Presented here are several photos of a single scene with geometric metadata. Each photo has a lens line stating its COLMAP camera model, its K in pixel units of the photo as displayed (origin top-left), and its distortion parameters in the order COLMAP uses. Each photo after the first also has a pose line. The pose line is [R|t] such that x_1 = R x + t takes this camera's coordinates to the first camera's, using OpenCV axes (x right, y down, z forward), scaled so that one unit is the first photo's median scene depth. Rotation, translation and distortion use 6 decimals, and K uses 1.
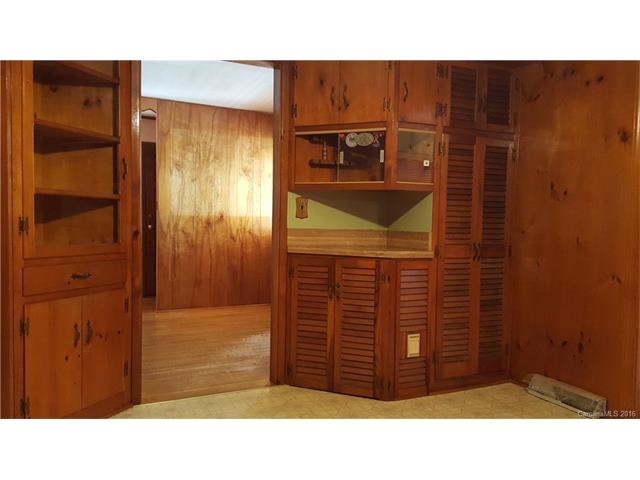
lens RADIAL K [[518.1, 0, 318.6], [0, 518.1, 246.4], [0, 0, 1]] dist [0.154046, -0.059913]
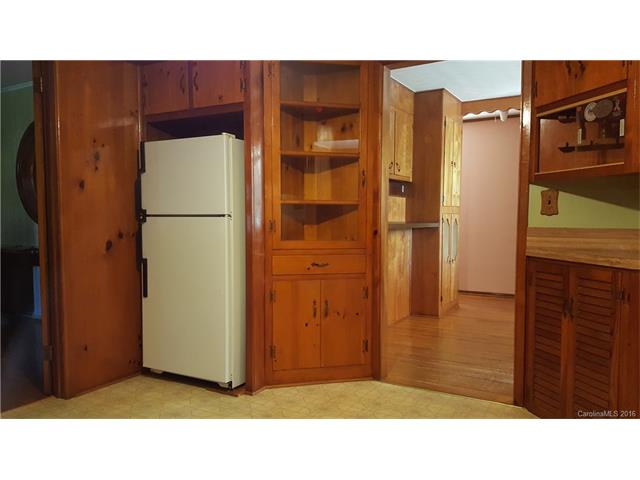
lens RADIAL K [[518.1, 0, 314.5], [0, 518.1, 242.3], [0, 0, 1]] dist [0.154046, -0.059913]
pose [[0.574514, 0.023367, -0.818161, 0.266040], [-0.030020, 0.999521, 0.007466, -0.003631], [0.817944, 0.020272, 0.574941, 0.117862]]
